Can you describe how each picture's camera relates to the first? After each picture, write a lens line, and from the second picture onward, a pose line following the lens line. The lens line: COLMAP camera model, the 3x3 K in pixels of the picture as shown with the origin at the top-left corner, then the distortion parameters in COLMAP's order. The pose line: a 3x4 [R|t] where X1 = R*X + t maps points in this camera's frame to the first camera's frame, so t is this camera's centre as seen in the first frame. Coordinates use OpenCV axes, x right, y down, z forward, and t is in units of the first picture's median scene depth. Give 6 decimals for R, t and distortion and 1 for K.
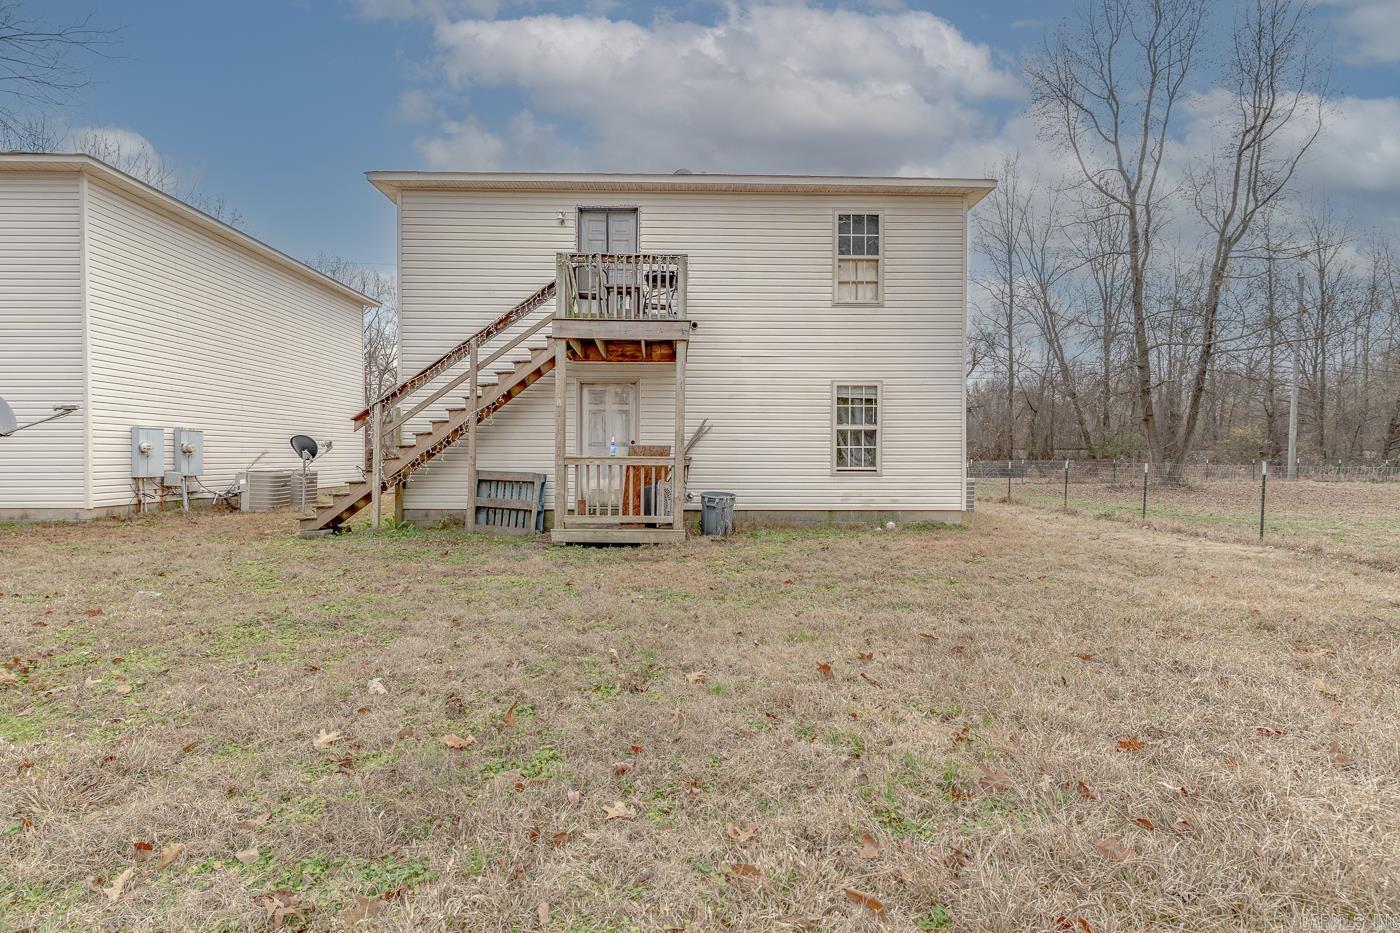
lens RADIAL K [[654.2, 0, 691.2], [0, 654.2, 464.8], [0, 0, 1]] dist [0.002629, -0.000061]
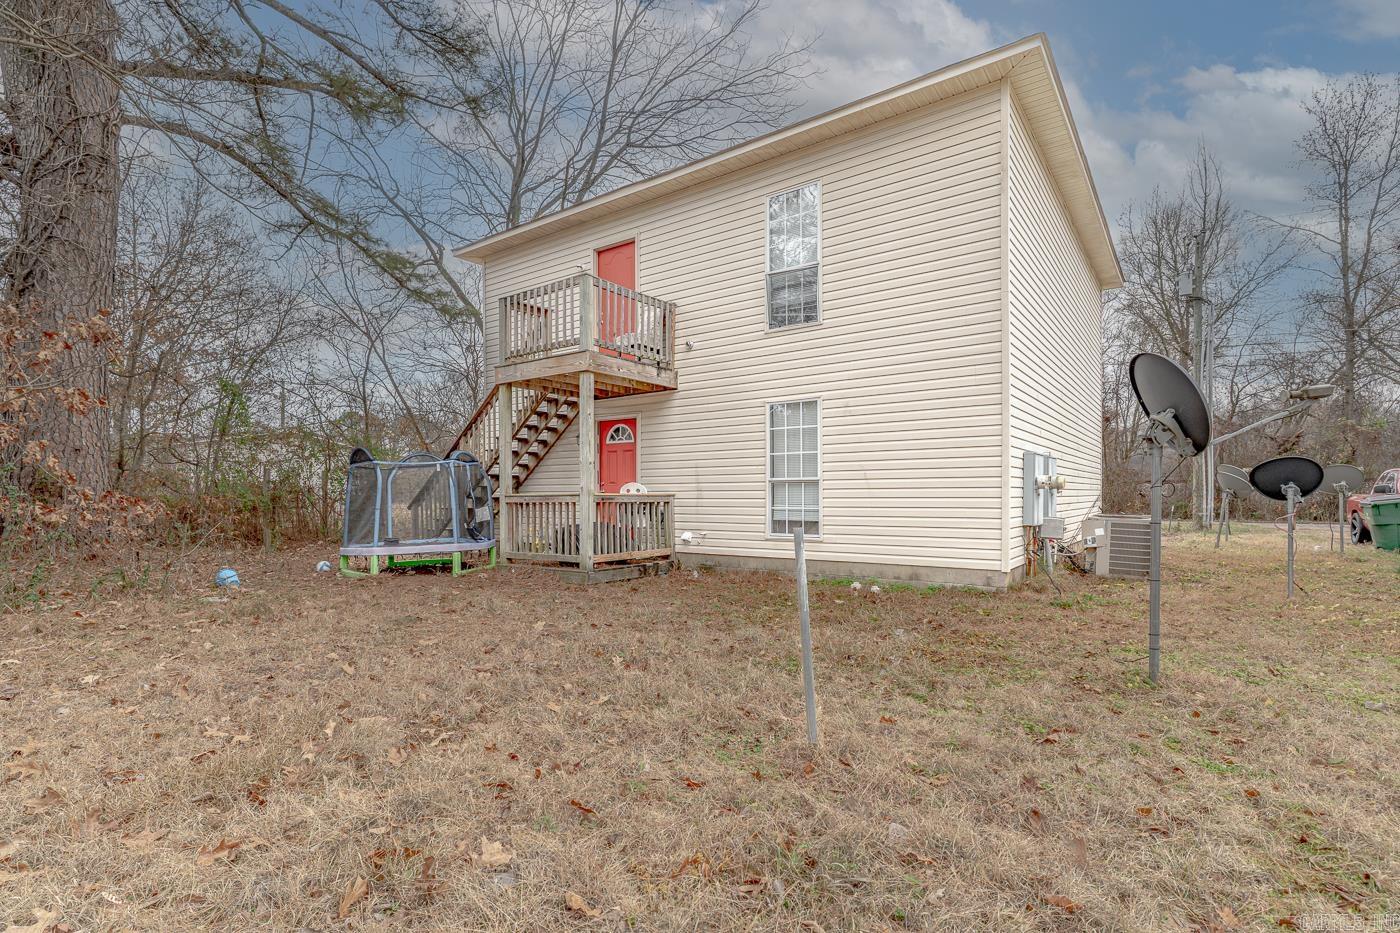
lens RADIAL K [[673.8, 0, 697.2], [0, 673.8, 498.3], [0, 0, 1]] dist [0.004407, 0.000395]
pose [[0.794901, -0.000635, -0.606739, -0.737783], [-0.003240, 0.999981, -0.005292, -0.004892], [0.606731, 0.006173, 0.794883, 0.242297]]
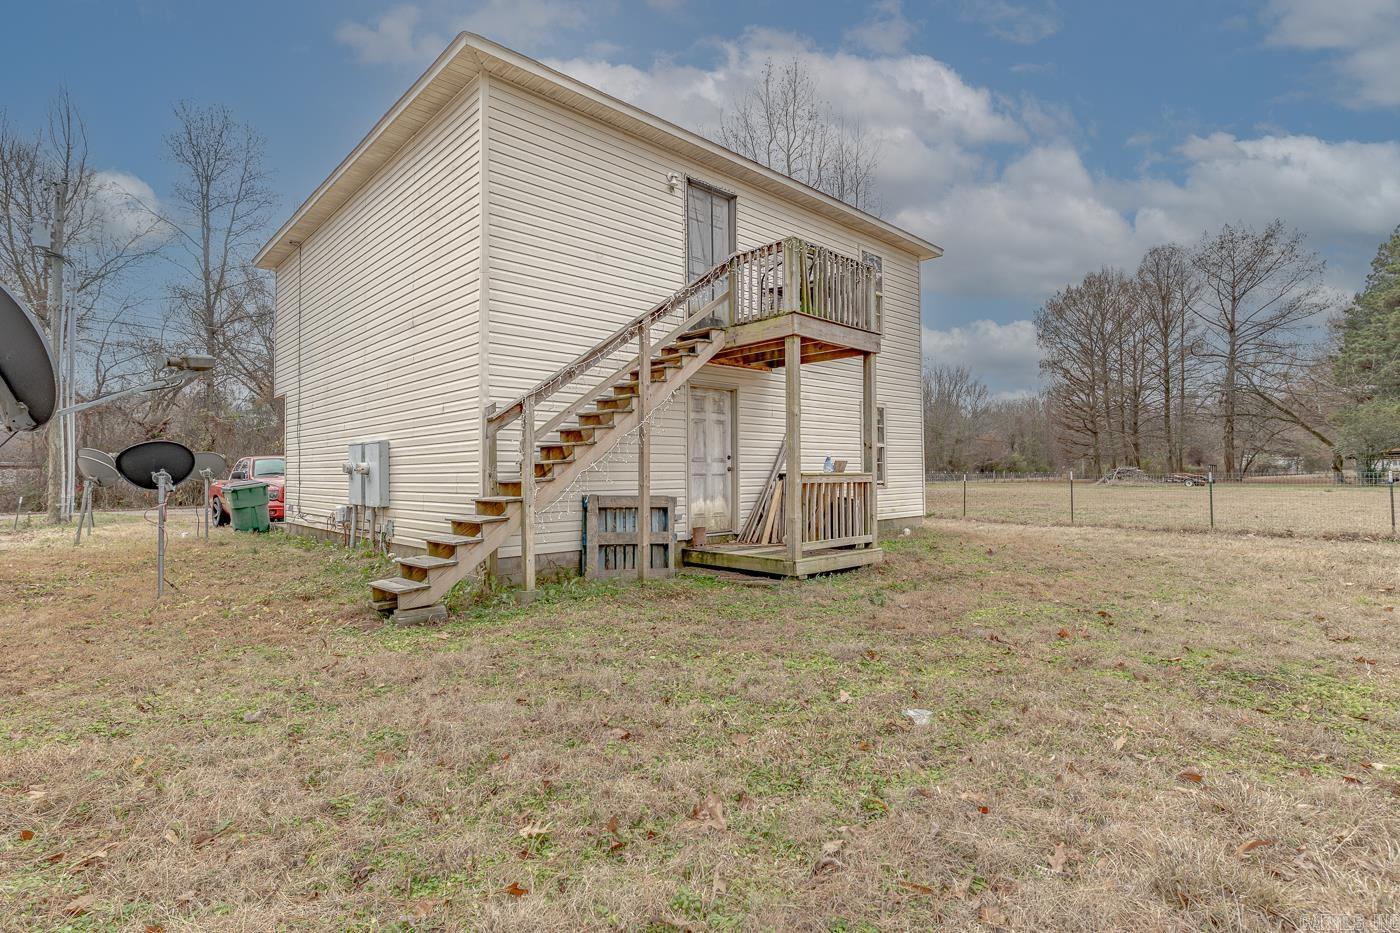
lens RADIAL K [[680.3, 0, 703.3], [0, 680.3, 454.5], [0, 0, 1]] dist [0.001786, -0.000985]
pose [[0.735320, 0.007351, 0.677680, -0.733700], [0.021197, 0.999203, -0.033838, -0.008554], [-0.677388, 0.039246, 0.734578, 0.355948]]
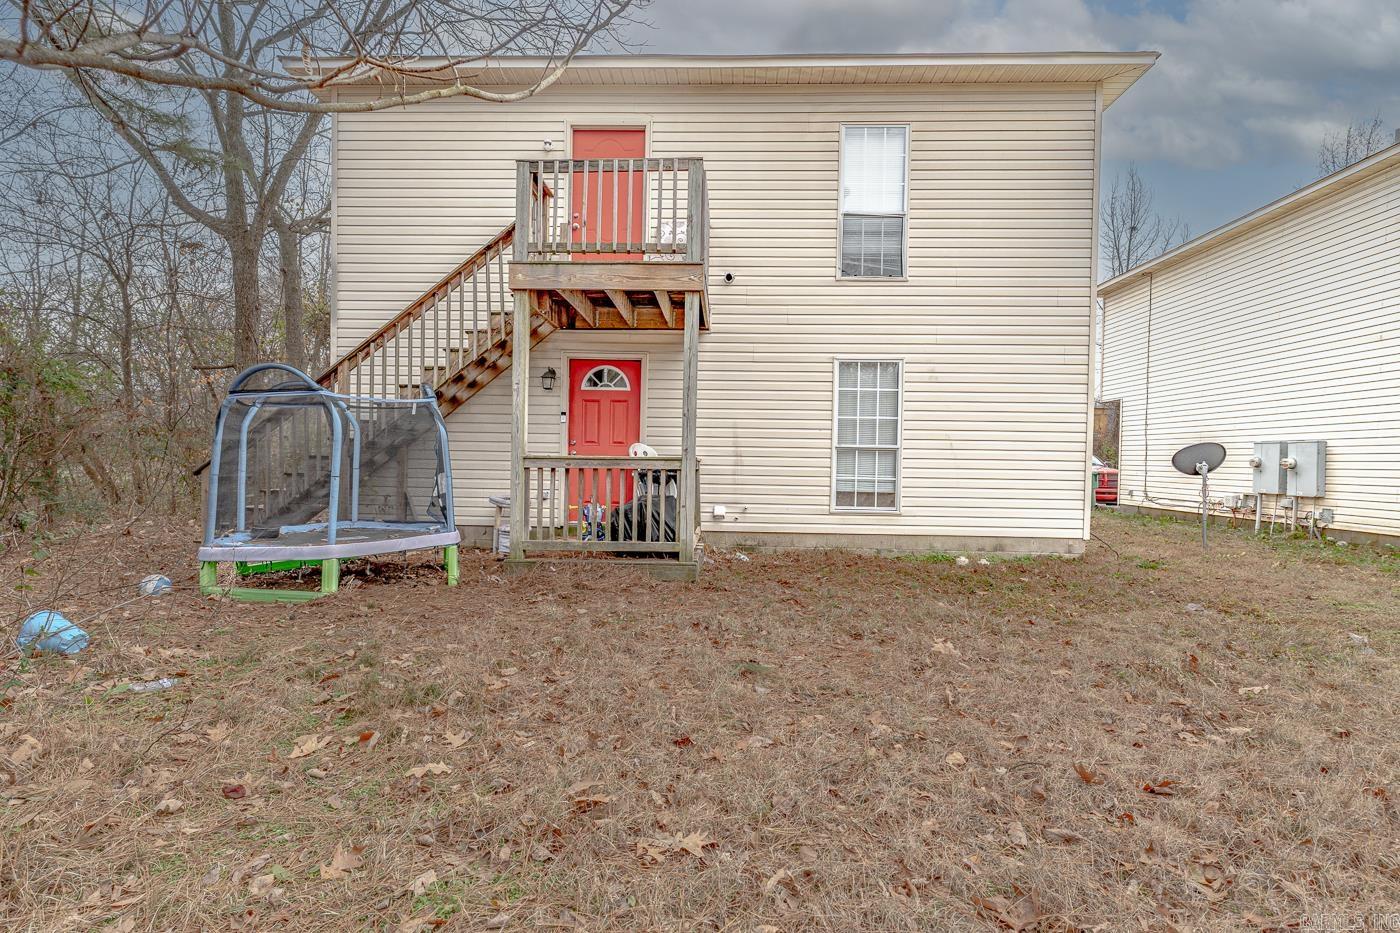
lens RADIAL K [[666.1, 0, 698.5], [0, 666.1, 470.8], [0, 0, 1]] dist [0.001493, 0.000047]
pose [[0.998266, 0.018800, -0.055784, -1.296742], [-0.018751, 0.999823, 0.001400, -0.003600], [0.055800, -0.000351, 0.998442, 0.219637]]
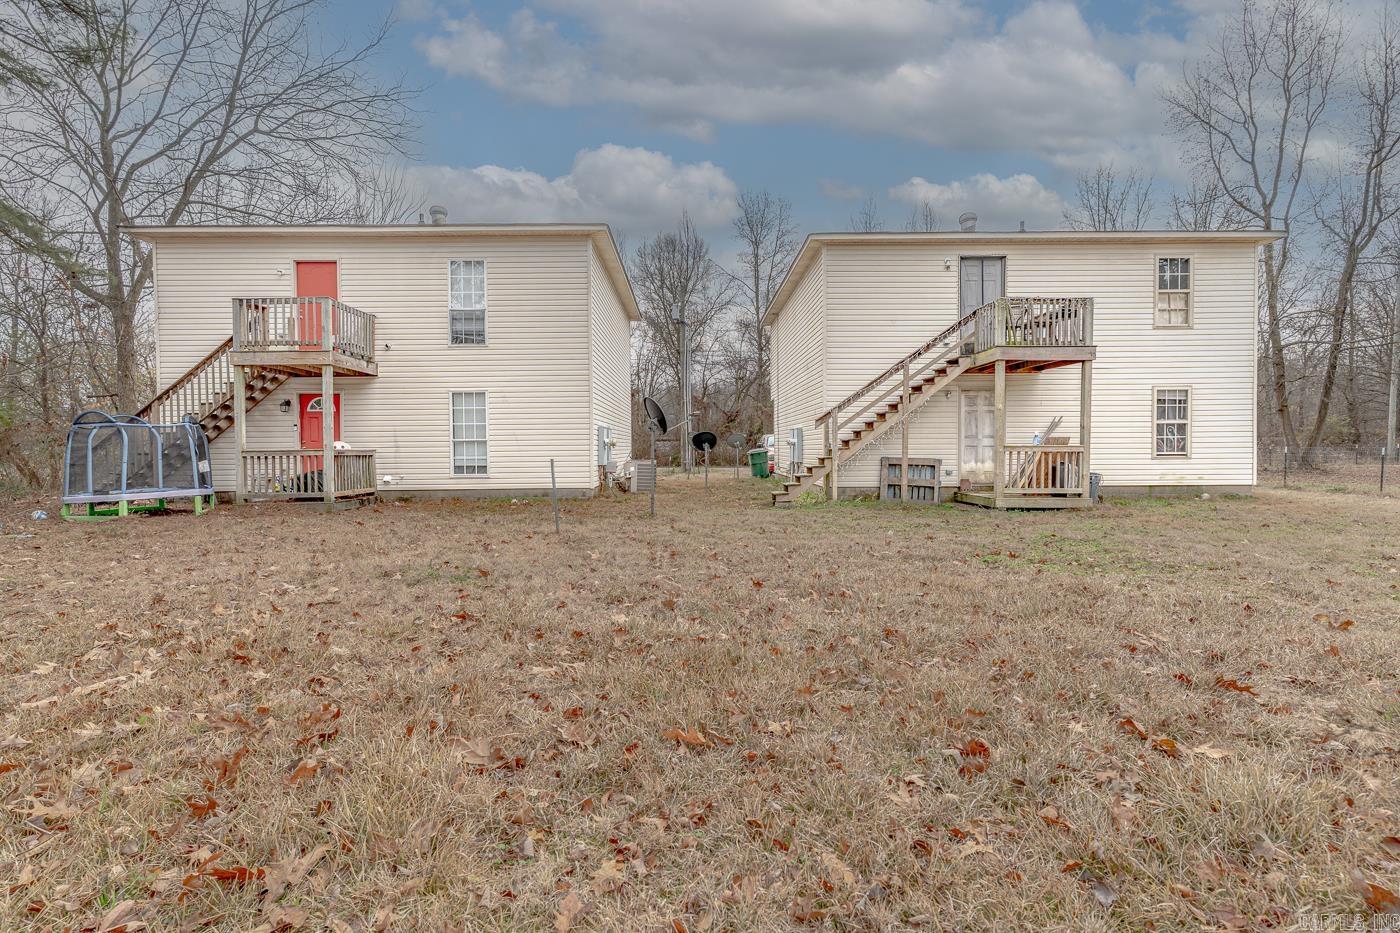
lens RADIAL K [[654.2, 0, 691.2], [0, 654.2, 464.8], [0, 0, 1]] dist [0.002629, -0.000061]
pose [[0.999850, -0.008496, -0.015104, -0.687646], [0.008682, 0.999887, 0.012280, 0.004186], [0.014998, -0.012409, 0.999811, -0.322403]]
